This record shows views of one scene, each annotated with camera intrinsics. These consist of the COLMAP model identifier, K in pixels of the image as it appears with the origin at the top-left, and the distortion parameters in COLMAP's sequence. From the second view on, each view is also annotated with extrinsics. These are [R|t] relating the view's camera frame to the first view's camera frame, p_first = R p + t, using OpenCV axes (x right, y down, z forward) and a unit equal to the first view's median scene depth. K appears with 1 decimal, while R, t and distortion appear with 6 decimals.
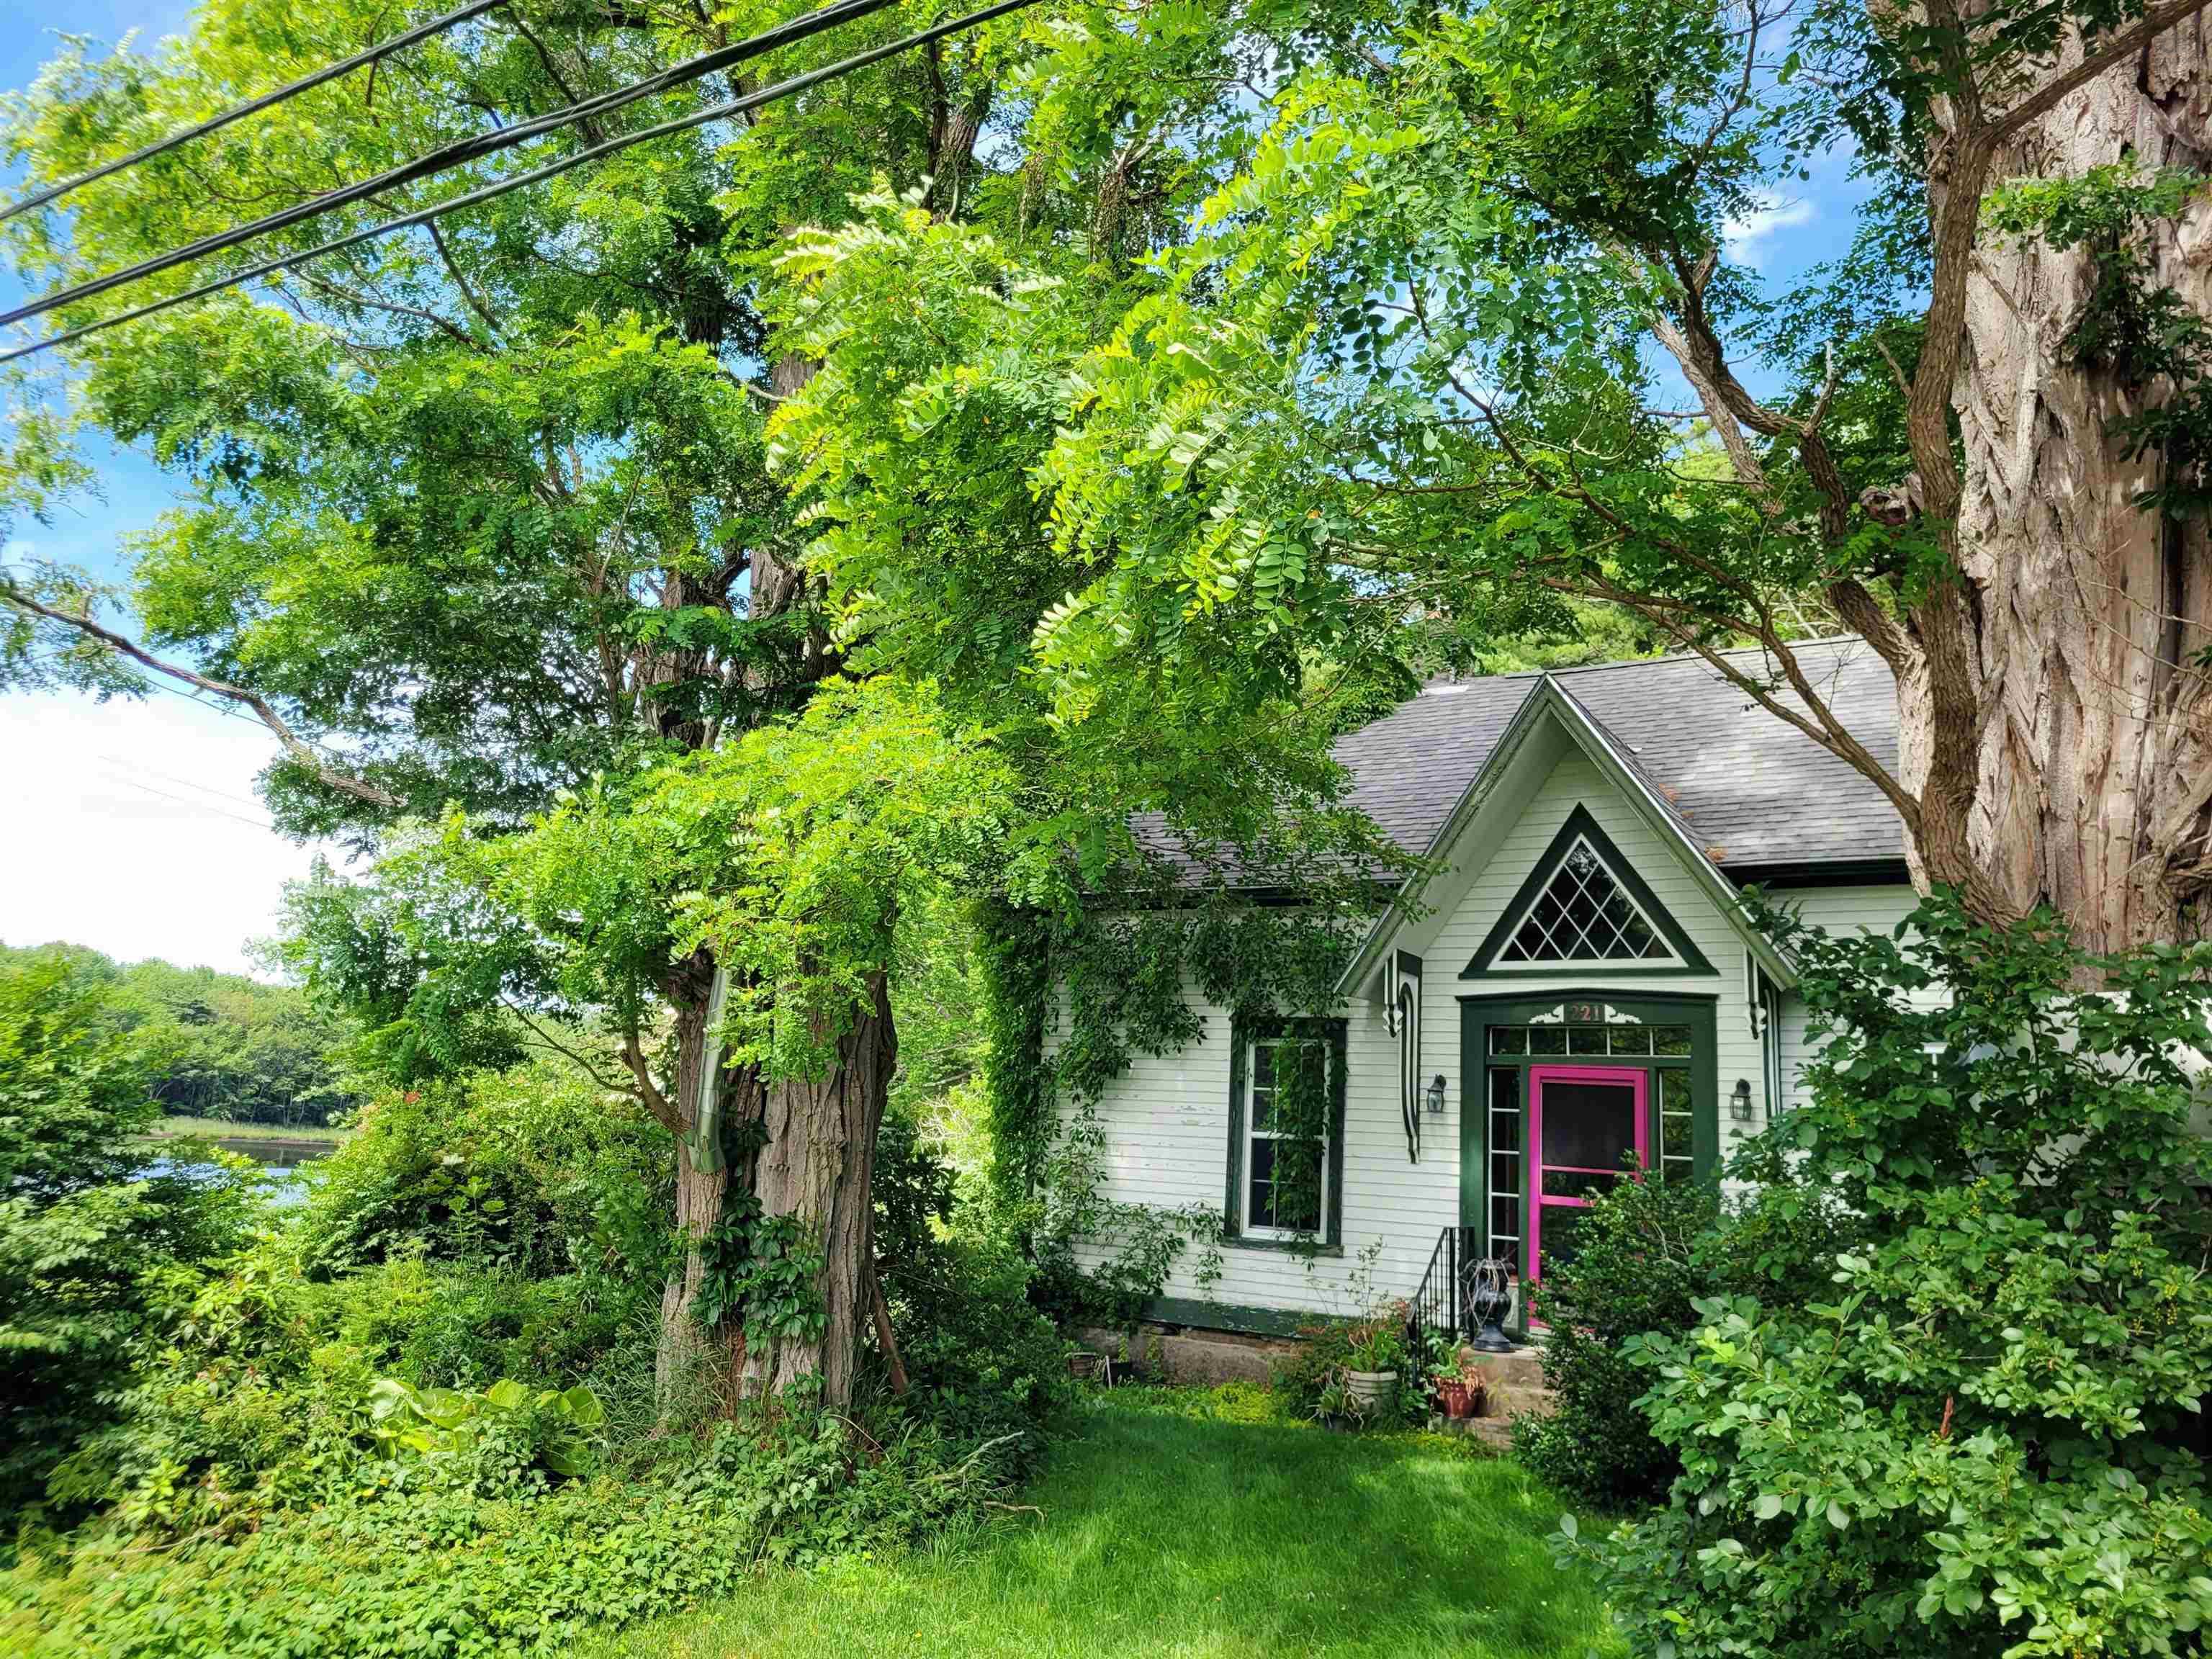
lens RADIAL K [[1643.1, 0, 1106.0], [0, 1643.1, 829.5], [0, 0, 1]] dist [0.029992, -0.001053]
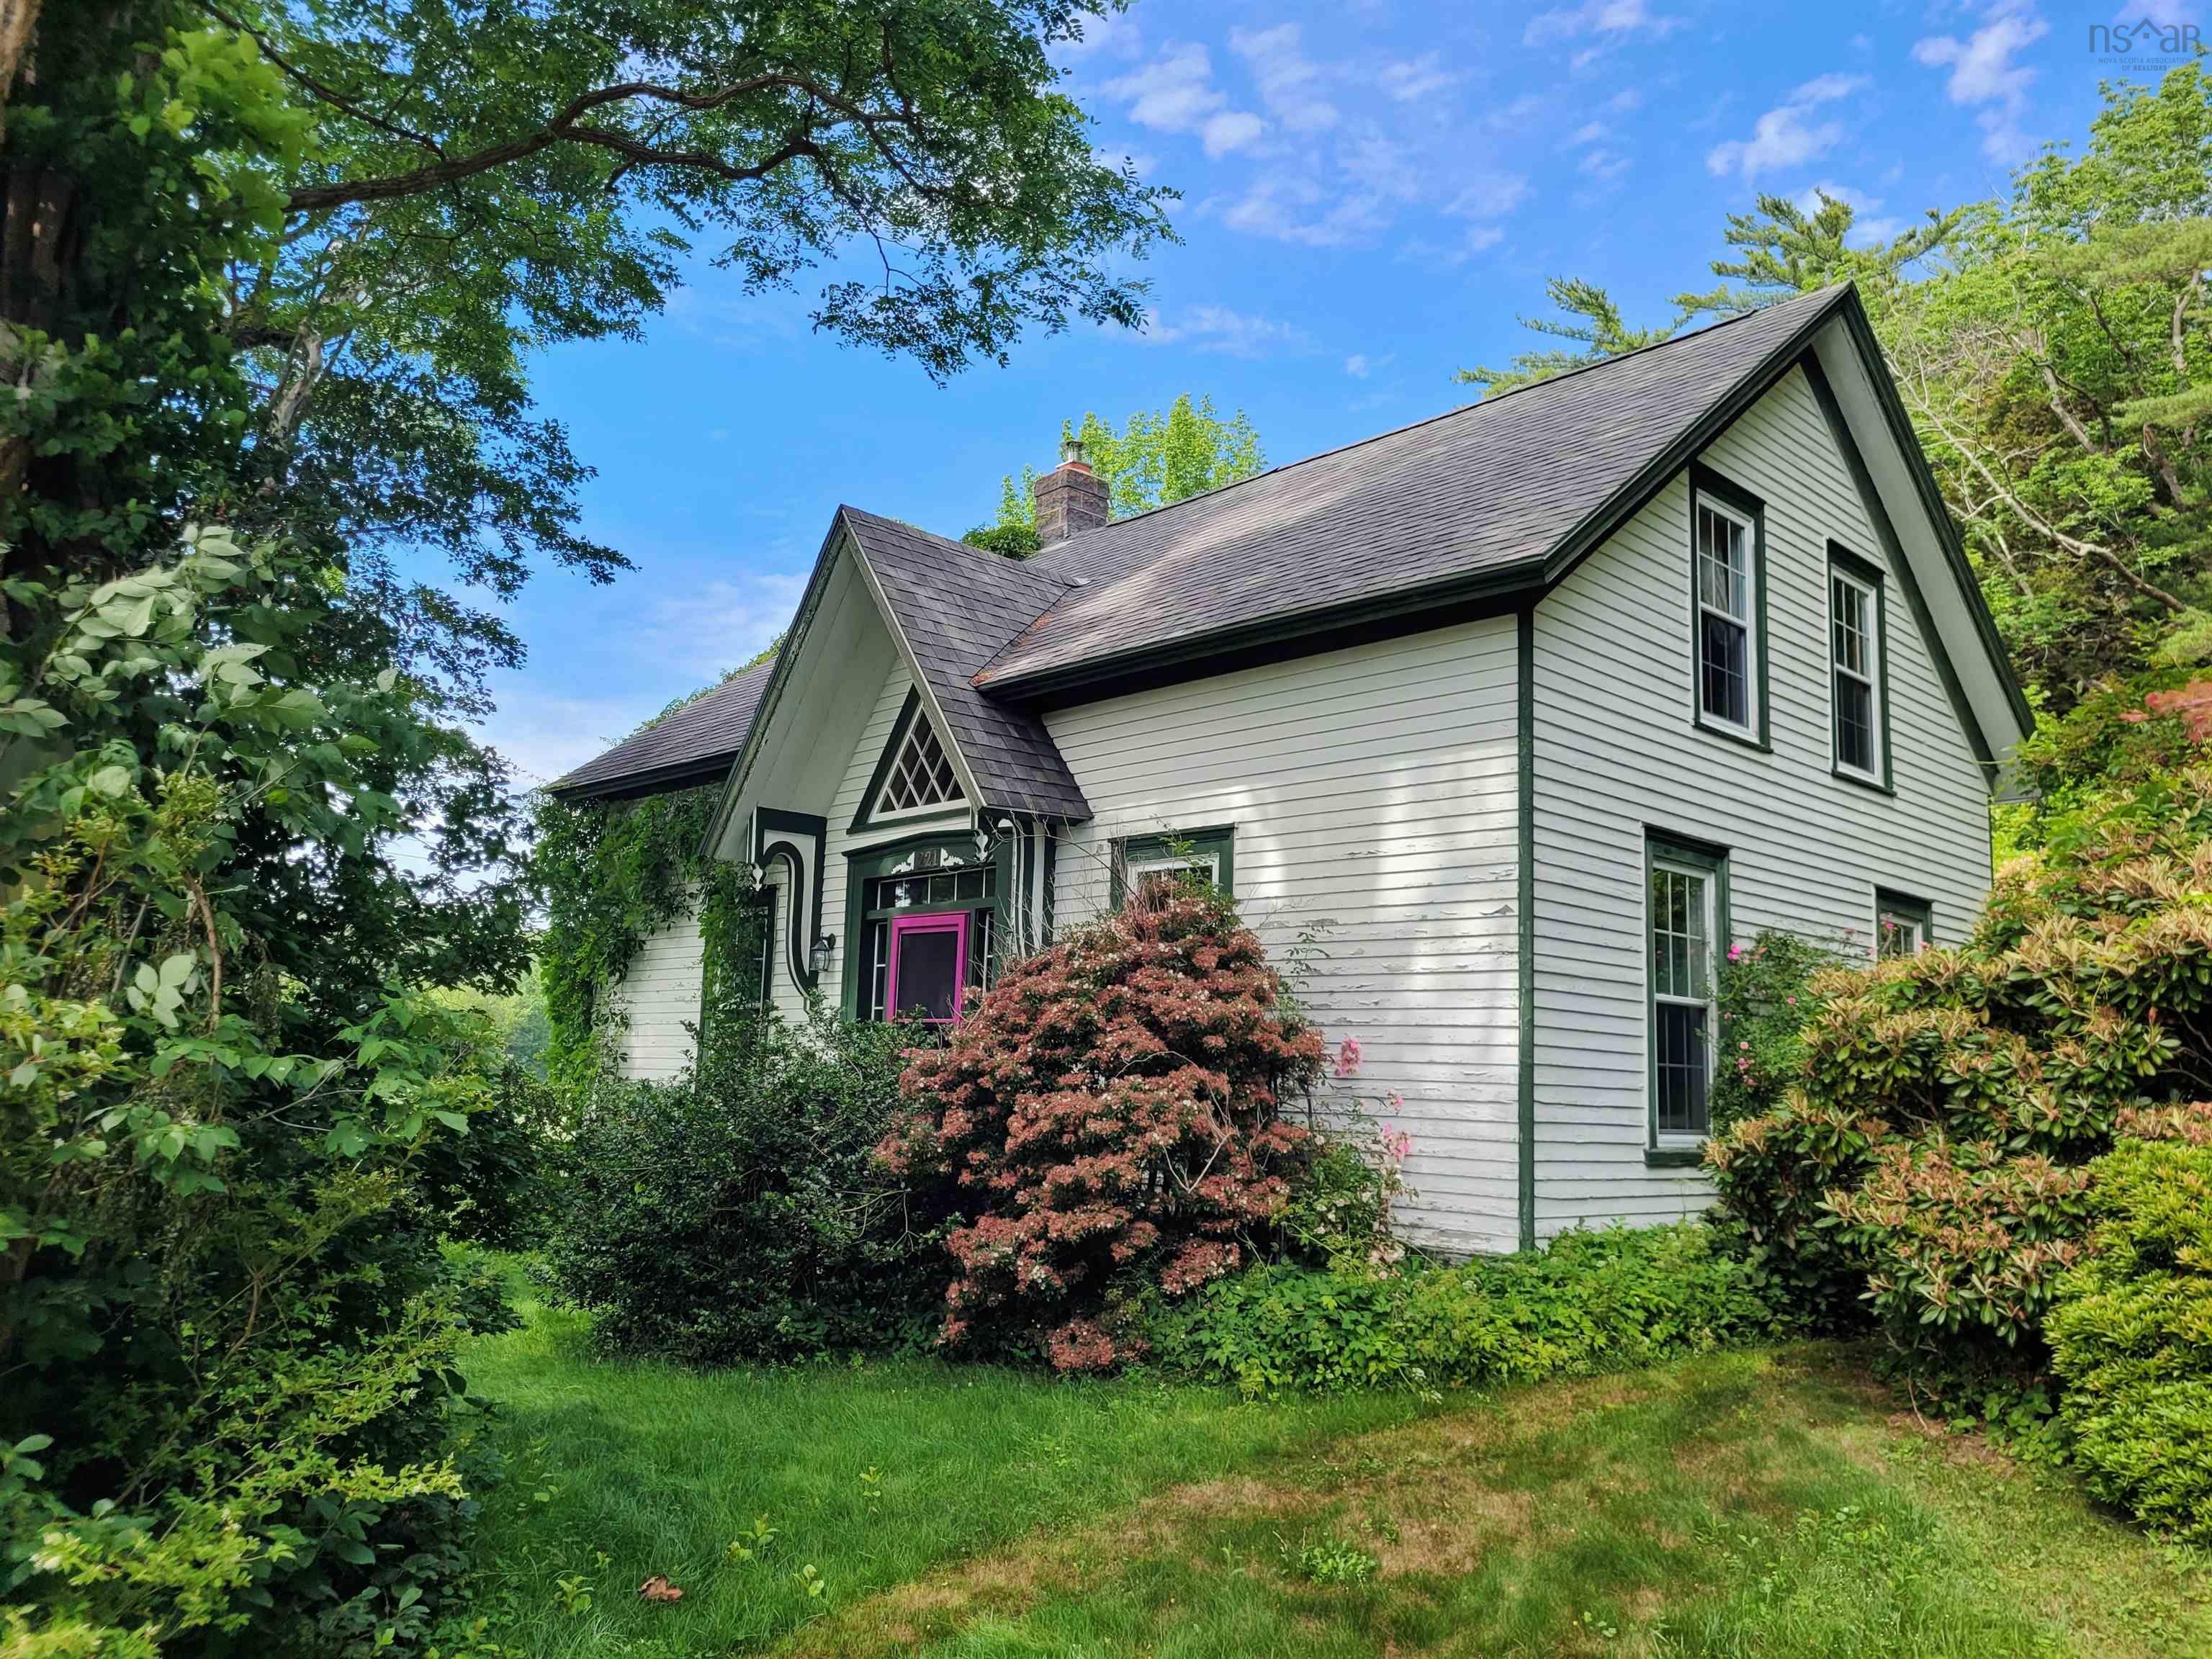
lens RADIAL K [[1643.1, 0, 1106.0], [0, 1643.1, 829.5], [0, 0, 1]] dist [0.029992, -0.001053]
pose [[0.964084, -0.060159, -0.258696, 0.615206], [0.064391, 0.997893, 0.007909, 0.090417], [0.257675, -0.024283, 0.965927, 0.105487]]
